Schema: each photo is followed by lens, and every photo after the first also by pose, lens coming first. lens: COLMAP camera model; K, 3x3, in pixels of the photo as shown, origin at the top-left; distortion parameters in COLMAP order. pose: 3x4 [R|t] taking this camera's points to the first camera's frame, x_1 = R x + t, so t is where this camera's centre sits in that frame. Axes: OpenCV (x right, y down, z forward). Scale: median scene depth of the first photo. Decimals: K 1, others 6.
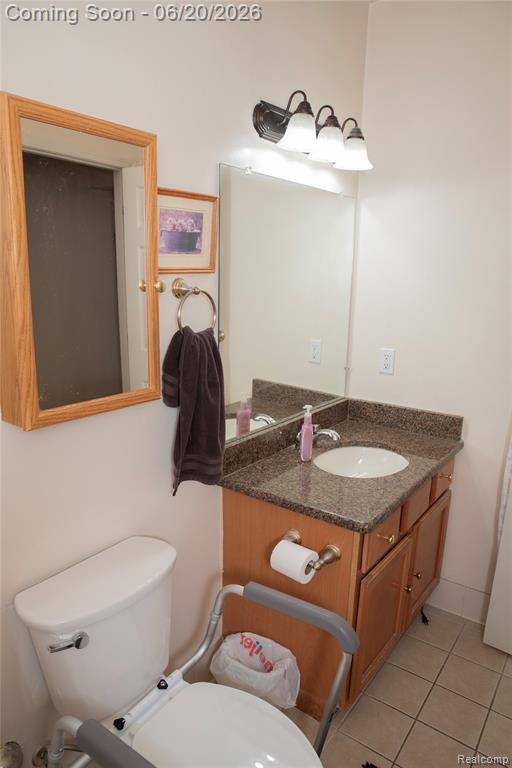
lens RADIAL K [[519.9, 0, 252.7], [0, 519.9, 388.2], [0, 0, 1]] dist [-0.142818, 0.106954]
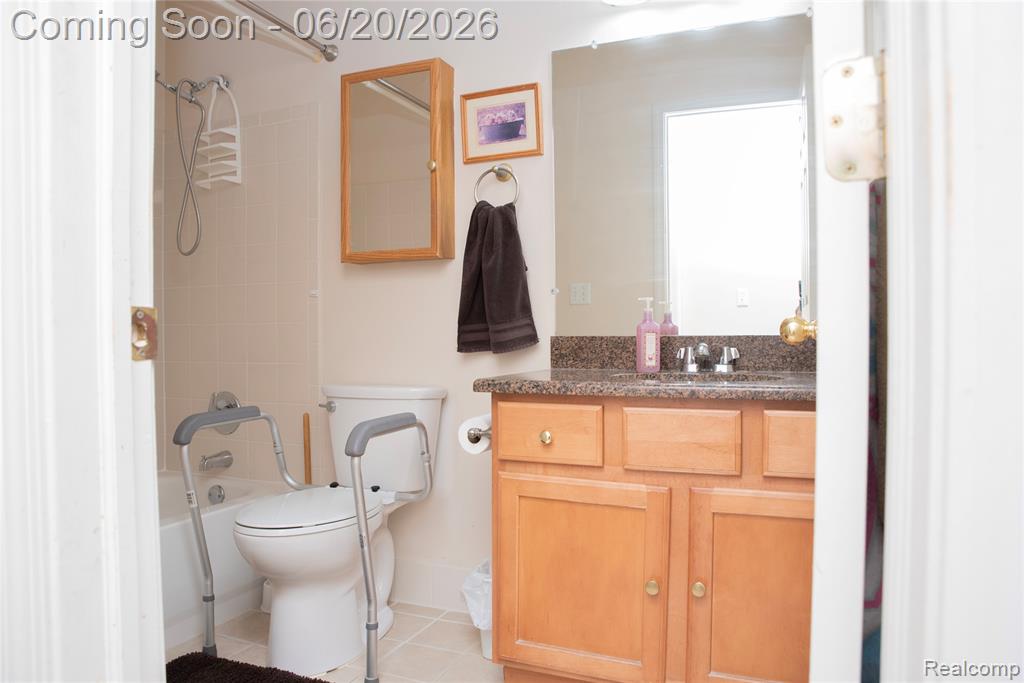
lens RADIAL K [[693.2, 0, 516.7], [0, 693.2, 341.9], [0, 0, 1]] dist [-0.142818, 0.106954]
pose [[0.247060, -0.005725, -0.968983, 1.315365], [-0.212084, 0.975418, -0.059838, 0.250194], [0.945506, 0.220290, 0.239773, 0.751246]]
